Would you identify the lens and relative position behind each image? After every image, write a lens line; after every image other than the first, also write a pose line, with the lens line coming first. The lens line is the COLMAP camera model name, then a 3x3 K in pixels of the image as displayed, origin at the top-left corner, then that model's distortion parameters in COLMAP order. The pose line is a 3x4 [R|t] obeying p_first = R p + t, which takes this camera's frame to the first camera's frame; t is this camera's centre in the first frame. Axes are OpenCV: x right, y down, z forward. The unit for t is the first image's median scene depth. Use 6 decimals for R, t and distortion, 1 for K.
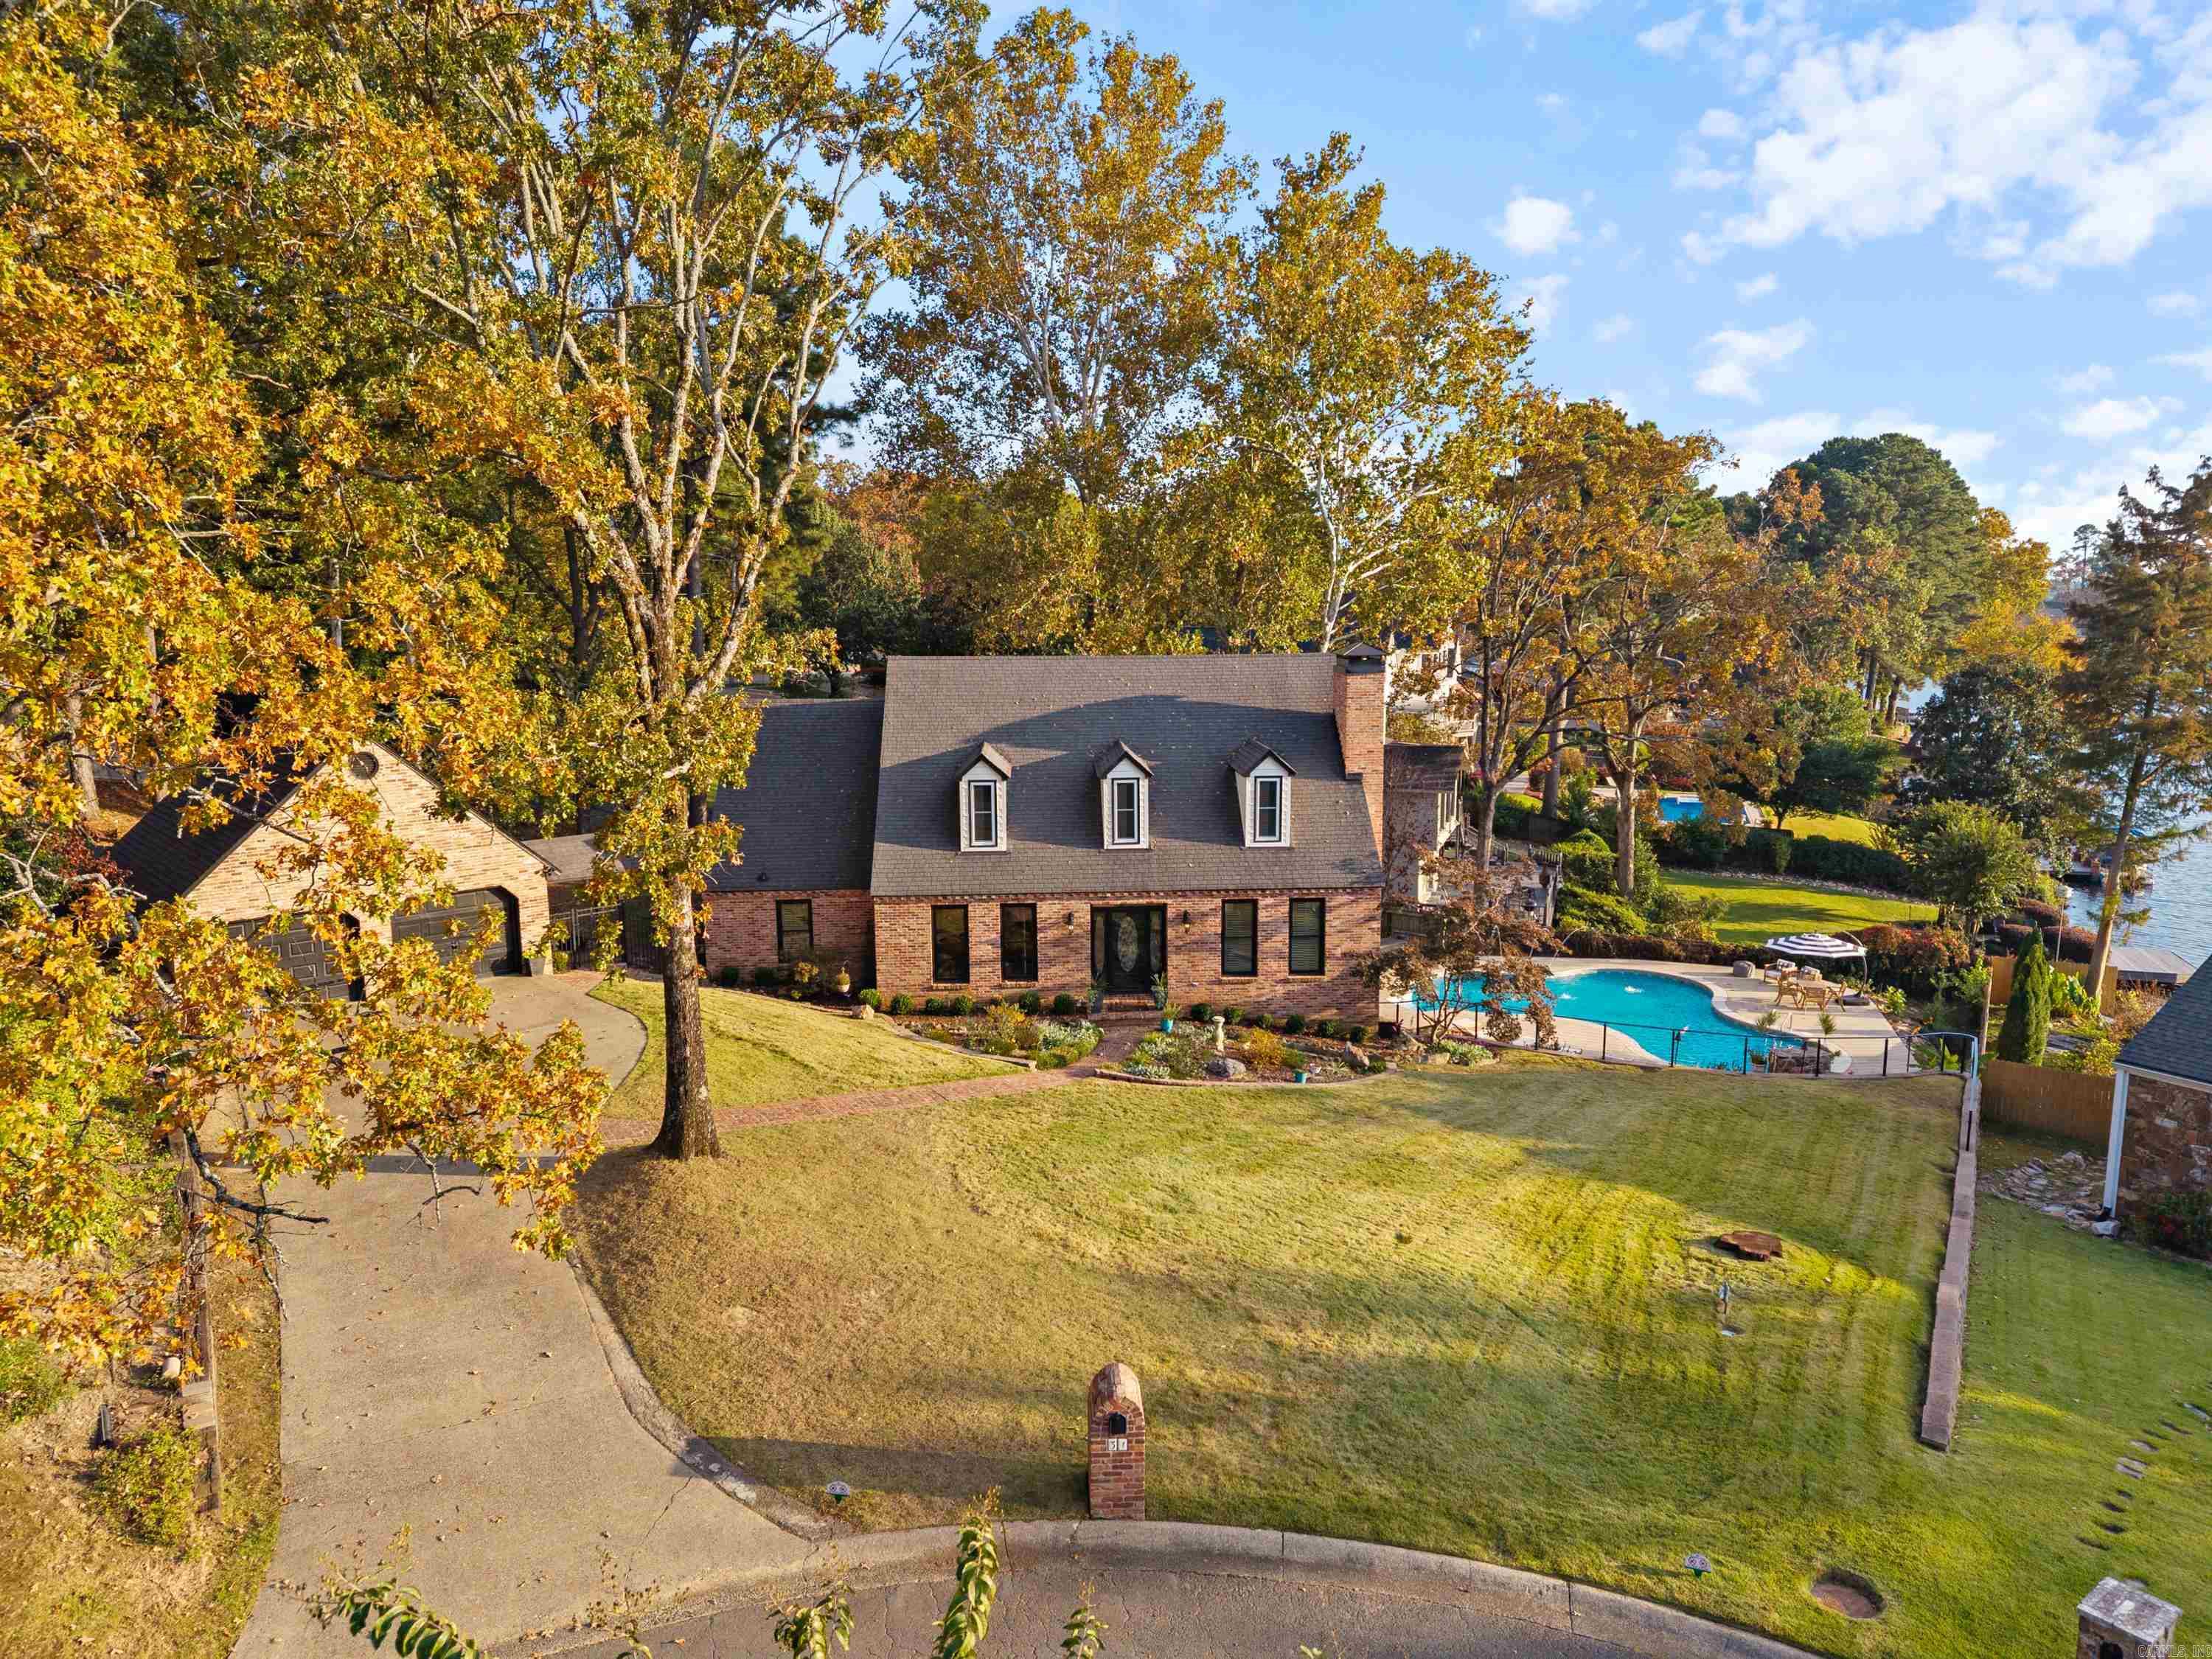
lens RADIAL K [[1511.2, 0, 1098.4], [0, 1511.2, 838.7], [0, 0, 1]] dist [0.052102, -0.052373]
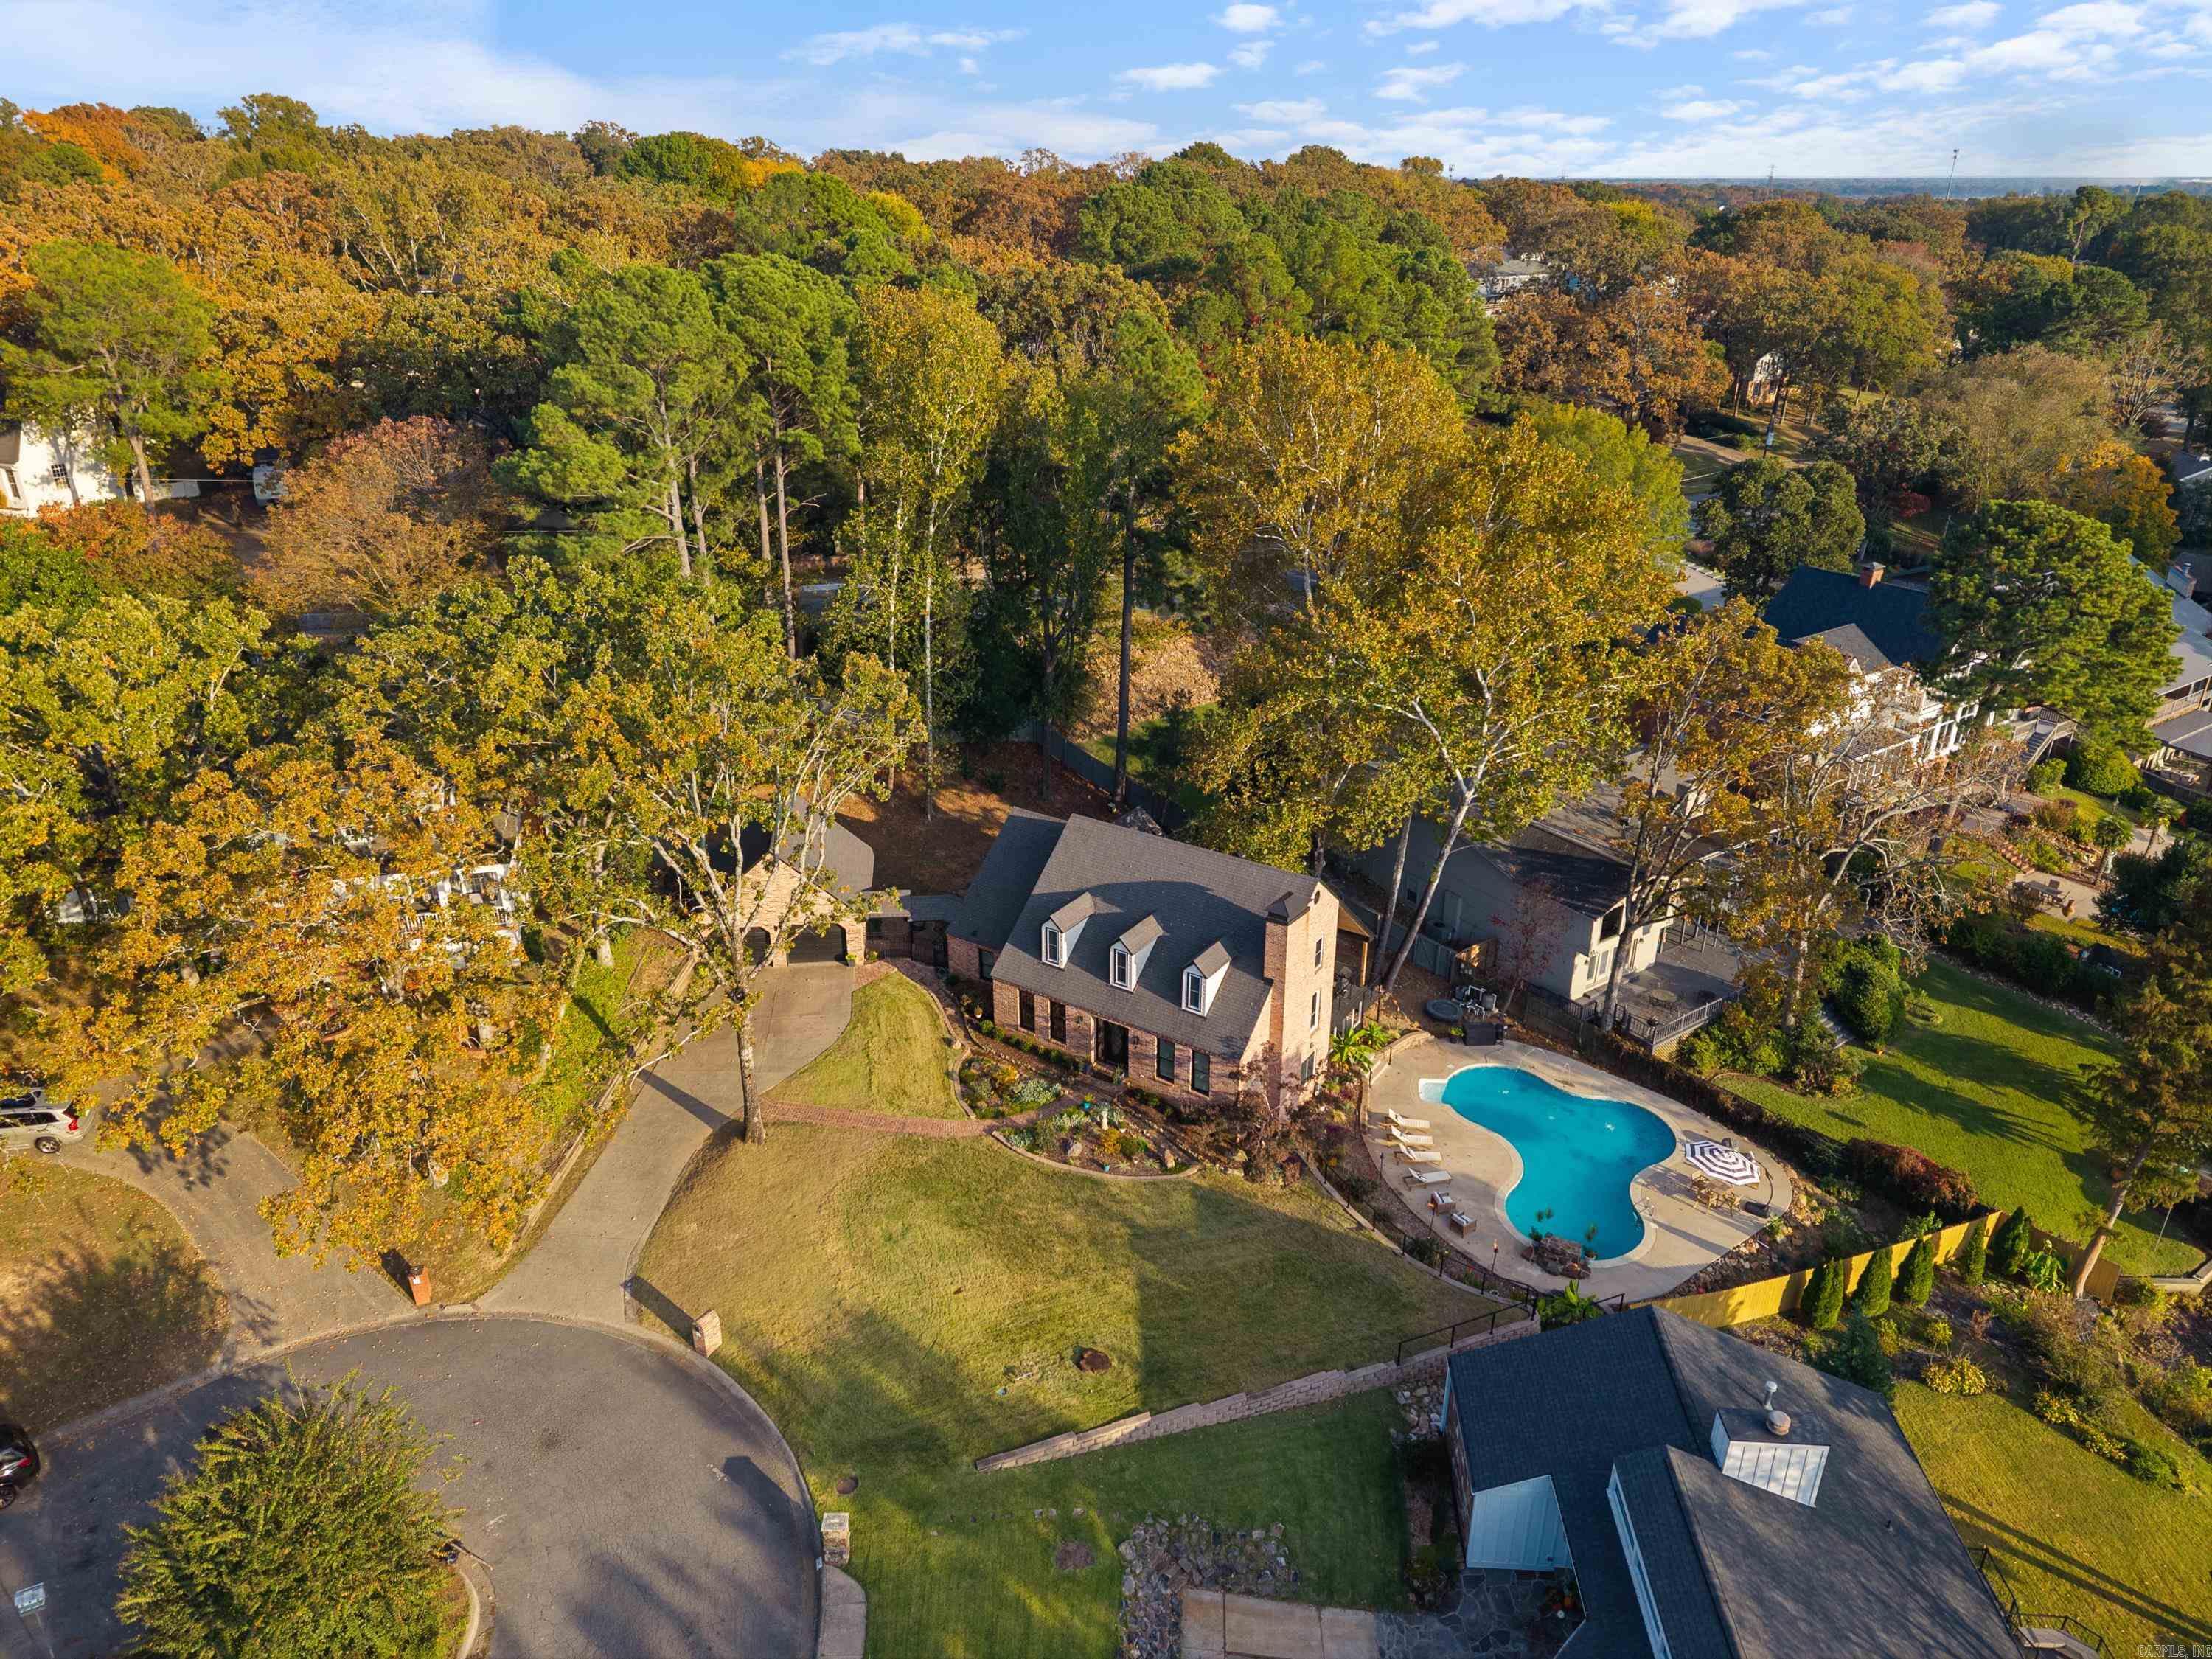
lens RADIAL K [[1511.2, 0, 1098.4], [0, 1511.2, 838.7], [0, 0, 1]] dist [0.052102, -0.052373]
pose [[0.804997, 0.246899, -0.539463, 0.879090], [-0.098227, 0.952208, 0.289226, -0.646016], [0.585091, -0.179836, 0.790777, -0.316623]]
